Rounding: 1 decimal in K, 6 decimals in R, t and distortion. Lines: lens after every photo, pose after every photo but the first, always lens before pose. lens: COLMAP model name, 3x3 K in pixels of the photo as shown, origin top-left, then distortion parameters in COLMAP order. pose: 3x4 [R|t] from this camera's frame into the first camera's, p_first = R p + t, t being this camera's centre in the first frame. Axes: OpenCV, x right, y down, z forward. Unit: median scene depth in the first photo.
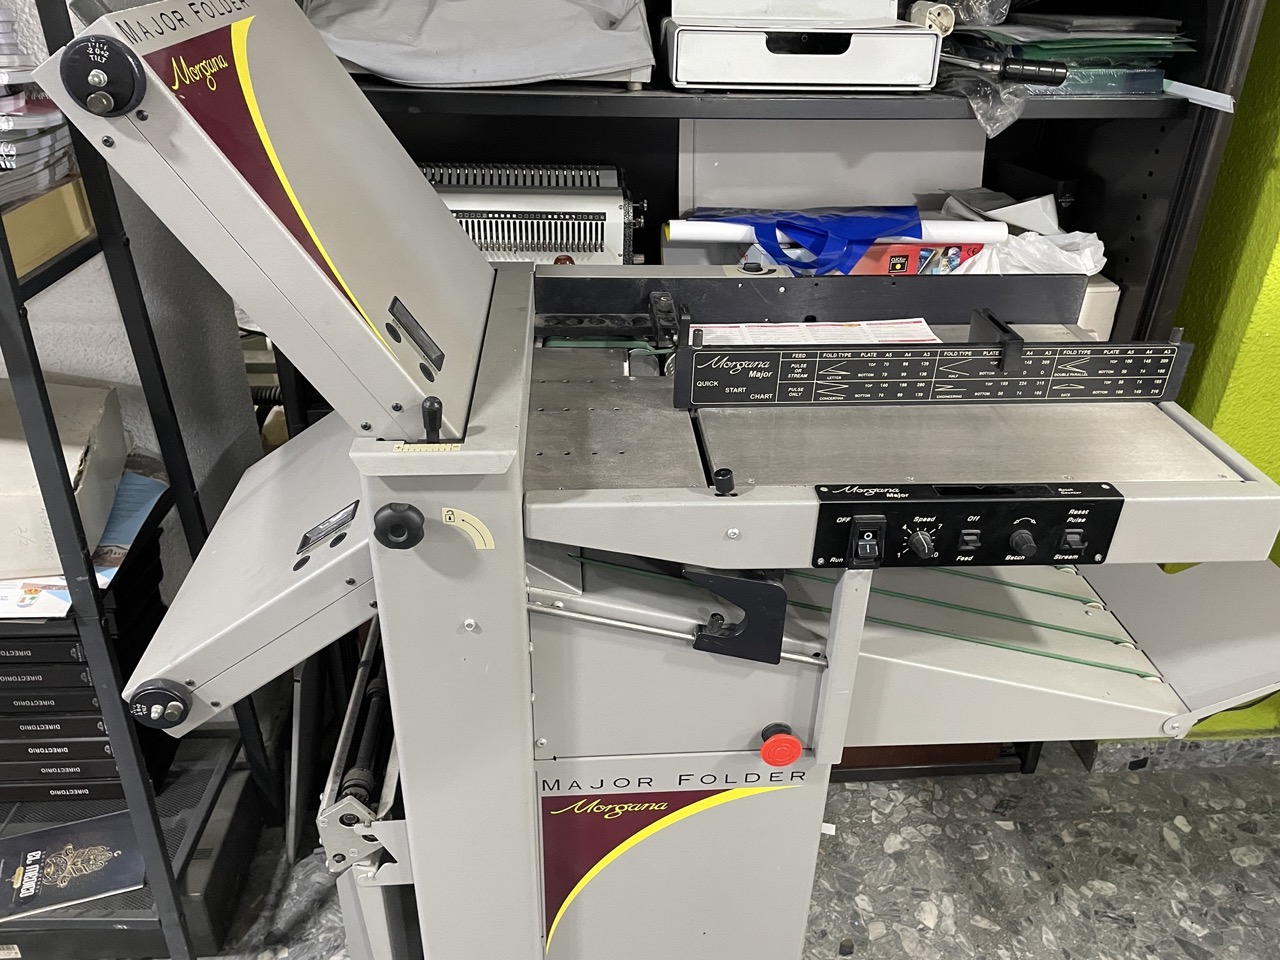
lens RADIAL K [[1008.6, 0, 631.5], [0, 1008.6, 485.8], [0, 0, 1]] dist [0.073157, -0.084392]
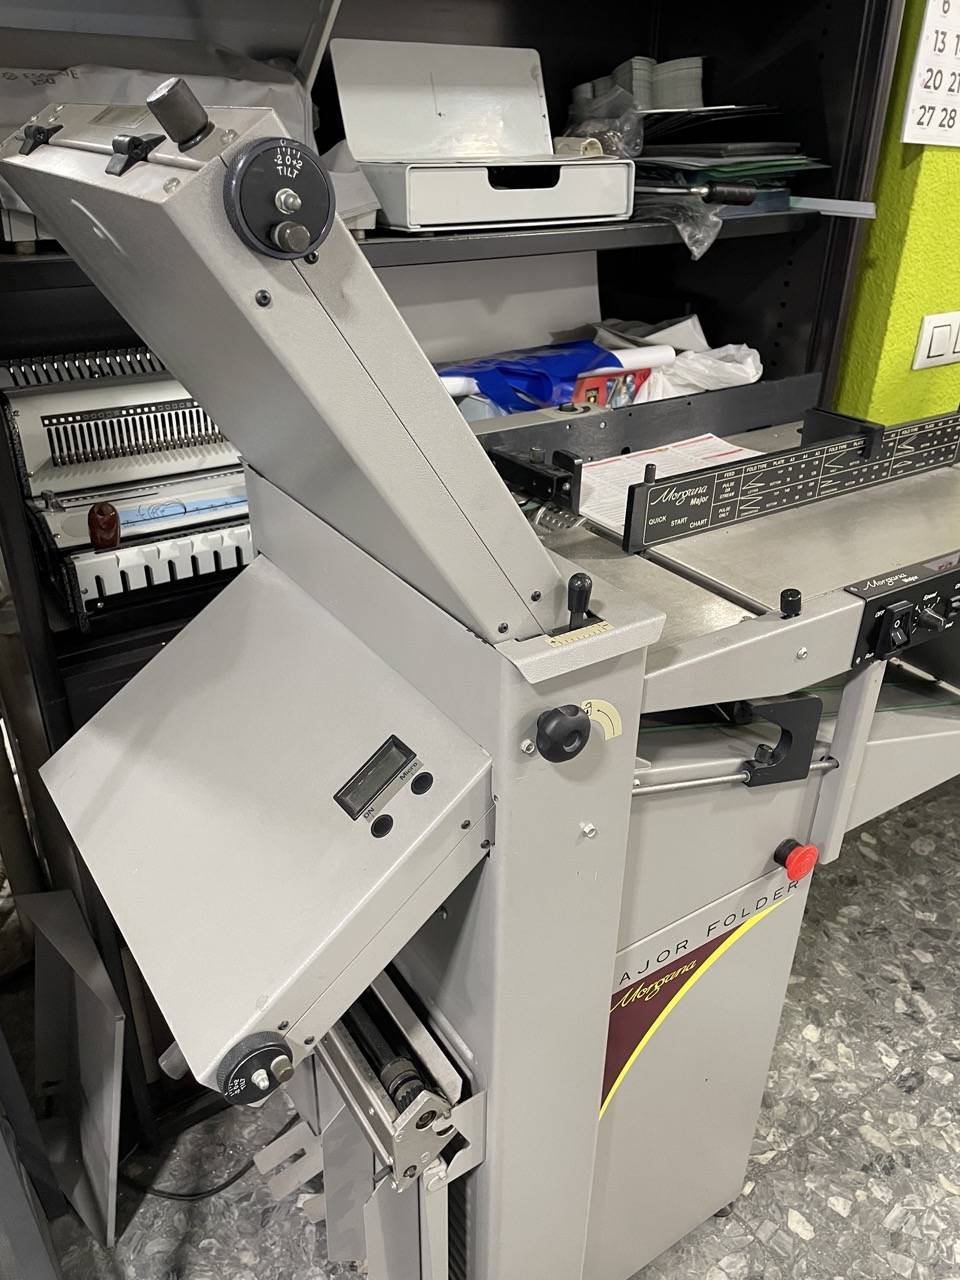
lens RADIAL K [[1008.6, 0, 492.0], [0, 1008.6, 664.8], [0, 0, 1]] dist [0.073157, -0.084392]
pose [[0.868302, -0.250534, 0.428117, -0.389691], [0.251180, 0.966316, 0.056046, -0.048327], [-0.427737, 0.058870, 0.901984, 0.166181]]
